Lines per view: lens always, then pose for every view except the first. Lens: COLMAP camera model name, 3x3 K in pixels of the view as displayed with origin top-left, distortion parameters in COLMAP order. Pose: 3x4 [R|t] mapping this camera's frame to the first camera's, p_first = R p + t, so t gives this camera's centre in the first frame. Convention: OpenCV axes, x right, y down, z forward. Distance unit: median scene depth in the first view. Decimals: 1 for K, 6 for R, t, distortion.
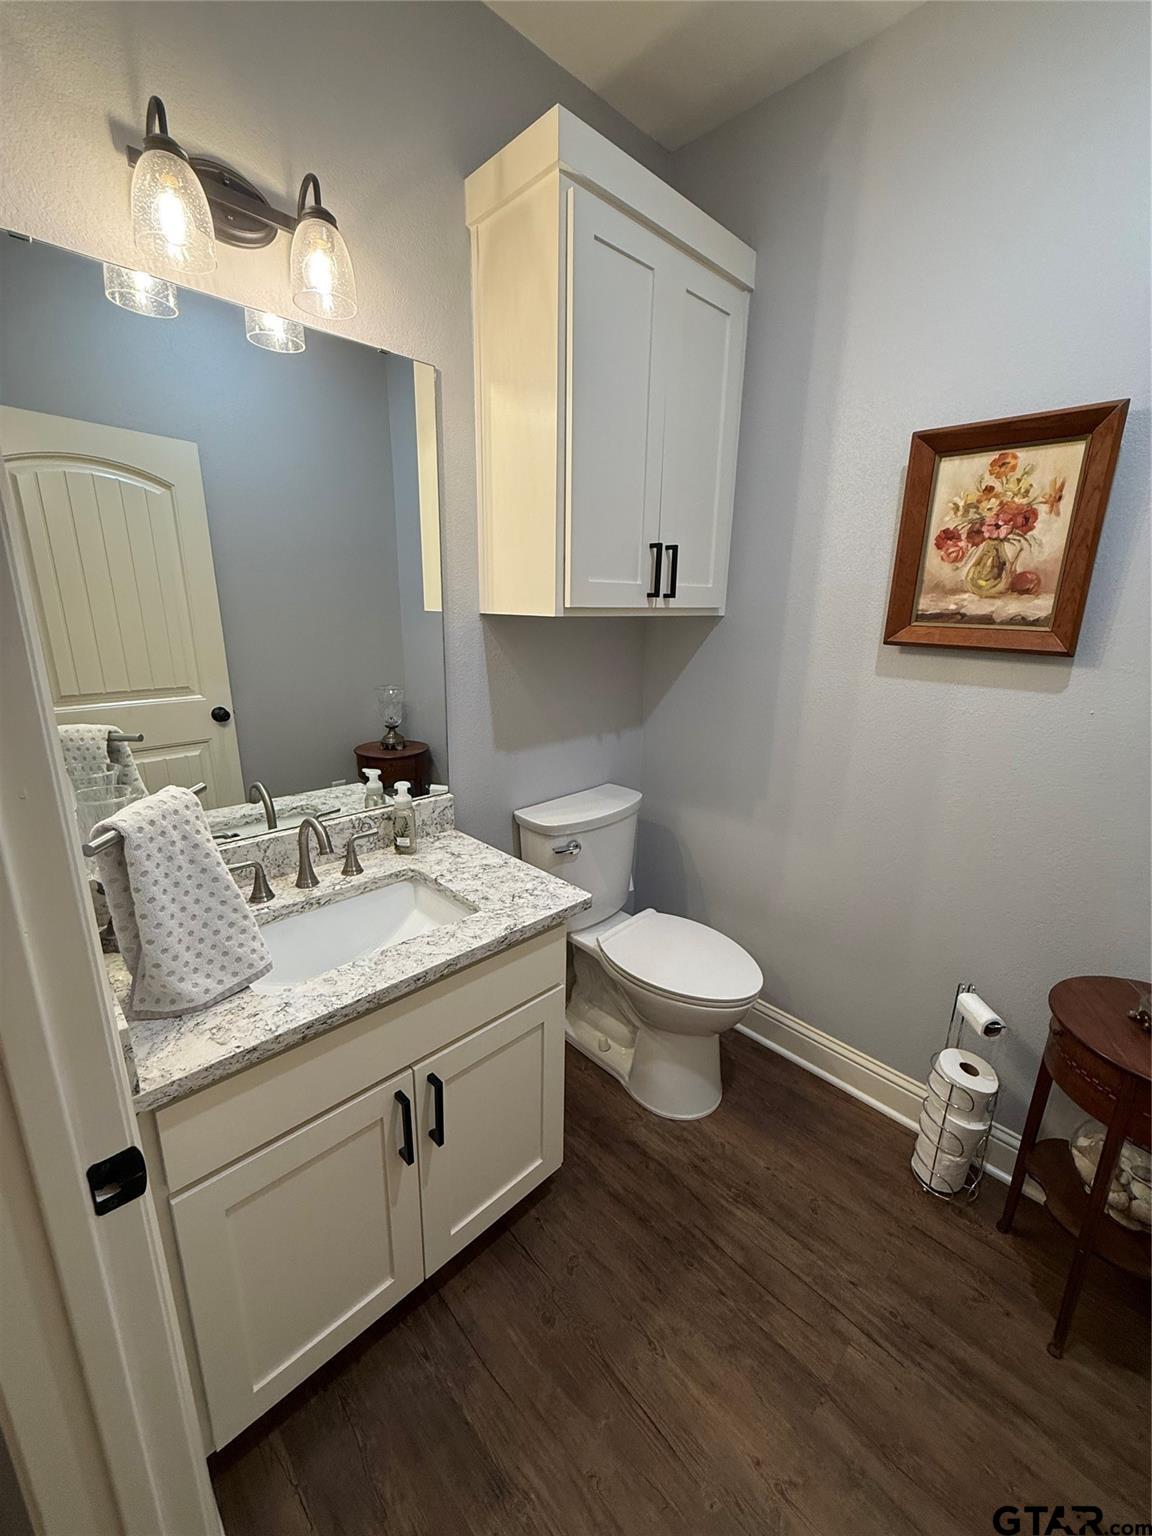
lens RADIAL K [[613.5, 0, 573.6], [0, 613.5, 768.4], [0, 0, 1]] dist [-0.002070, -0.001051]
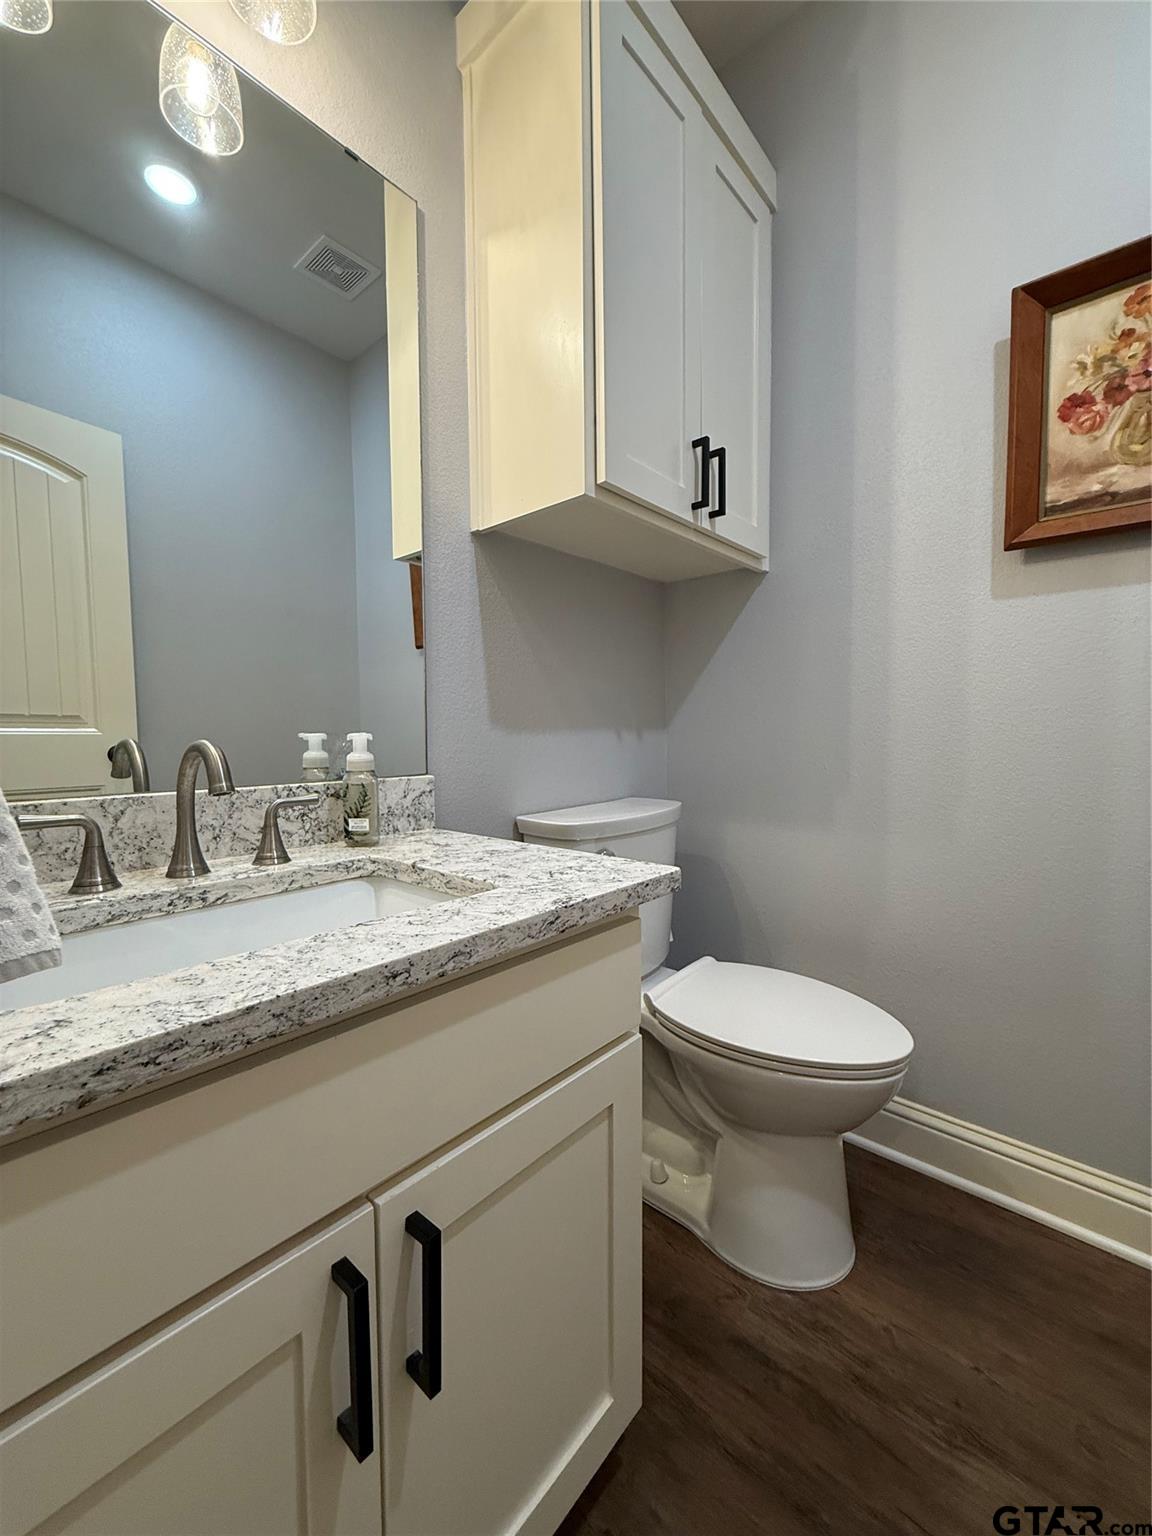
lens RADIAL K [[613.5, 0, 571.8], [0, 613.5, 767.0], [0, 0, 1]] dist [-0.002070, -0.001051]
pose [[0.996802, -0.030018, 0.074053, -0.103751], [0.044724, 0.977584, -0.205741, 0.202546], [-0.066217, 0.208395, 0.975801, 0.354778]]
